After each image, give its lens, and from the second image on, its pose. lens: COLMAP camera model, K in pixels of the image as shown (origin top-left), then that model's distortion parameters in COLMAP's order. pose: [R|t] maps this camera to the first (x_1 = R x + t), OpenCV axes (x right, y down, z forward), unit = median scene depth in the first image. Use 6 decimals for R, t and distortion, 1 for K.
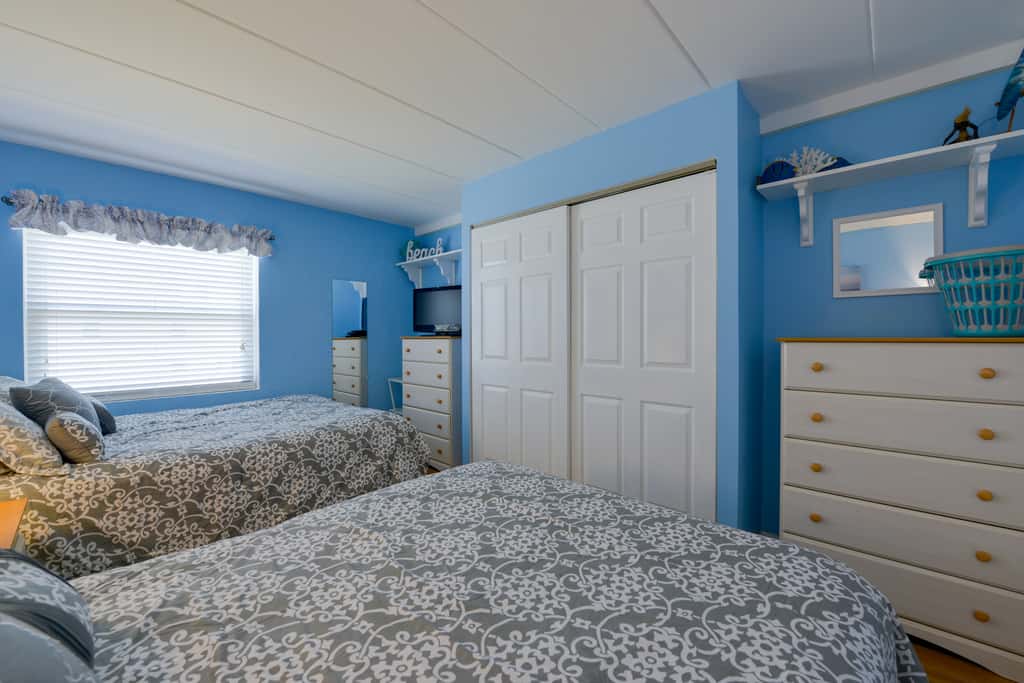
lens RADIAL K [[417.1, 0, 512.0], [0, 417.1, 338.6], [0, 0, 1]] dist [-0.010699, -0.005047]
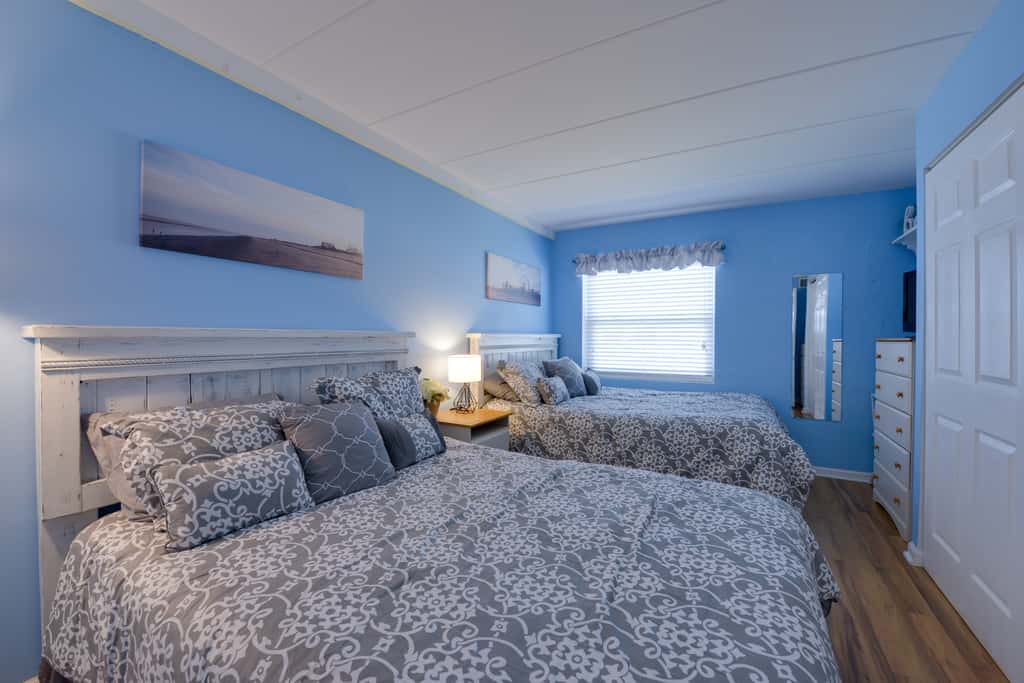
lens RADIAL K [[406.8, 0, 512.0], [0, 406.8, 341.5], [0, 0, 1]] dist [-0.000547, -0.004863]
pose [[0.232820, 0.015276, -0.972400, 0.467090], [-0.013417, 0.999832, 0.012494, 0.001817], [0.972427, 0.010138, 0.232986, 0.286180]]
